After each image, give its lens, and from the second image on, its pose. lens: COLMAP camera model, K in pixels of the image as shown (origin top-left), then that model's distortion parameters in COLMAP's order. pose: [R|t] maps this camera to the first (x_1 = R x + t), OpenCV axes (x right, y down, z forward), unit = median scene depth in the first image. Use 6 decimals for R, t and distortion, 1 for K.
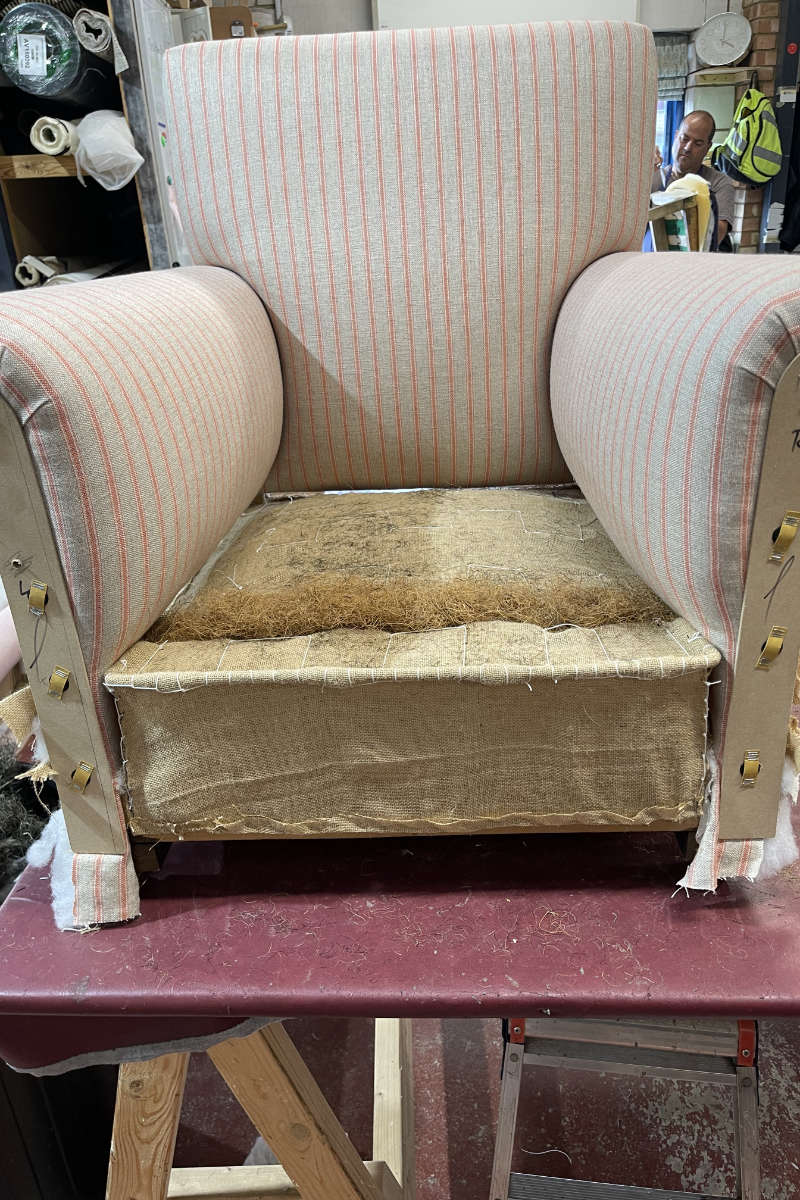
lens RADIAL K [[872.1, 0, 400.0], [0, 872.1, 600.0], [0, 0, 1]] dist [0.004654, 0.000256]
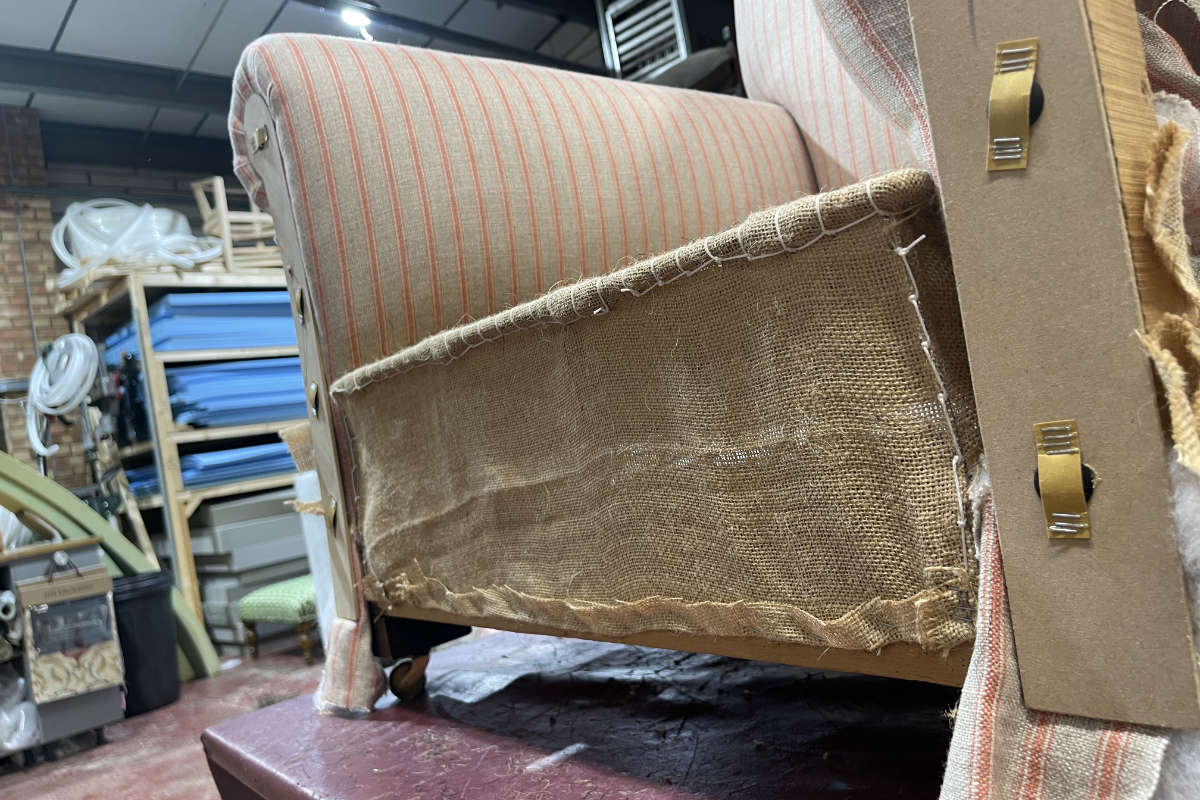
lens RADIAL K [[872.1, 0, 600.0], [0, 872.1, 400.0], [0, 0, 1]] dist [0.004654, 0.000256]
pose [[0.665823, -0.074773, -0.742353, 0.524844], [-0.180239, 0.949378, -0.257284, 0.277884], [0.724012, 0.305107, 0.618641, 0.610635]]
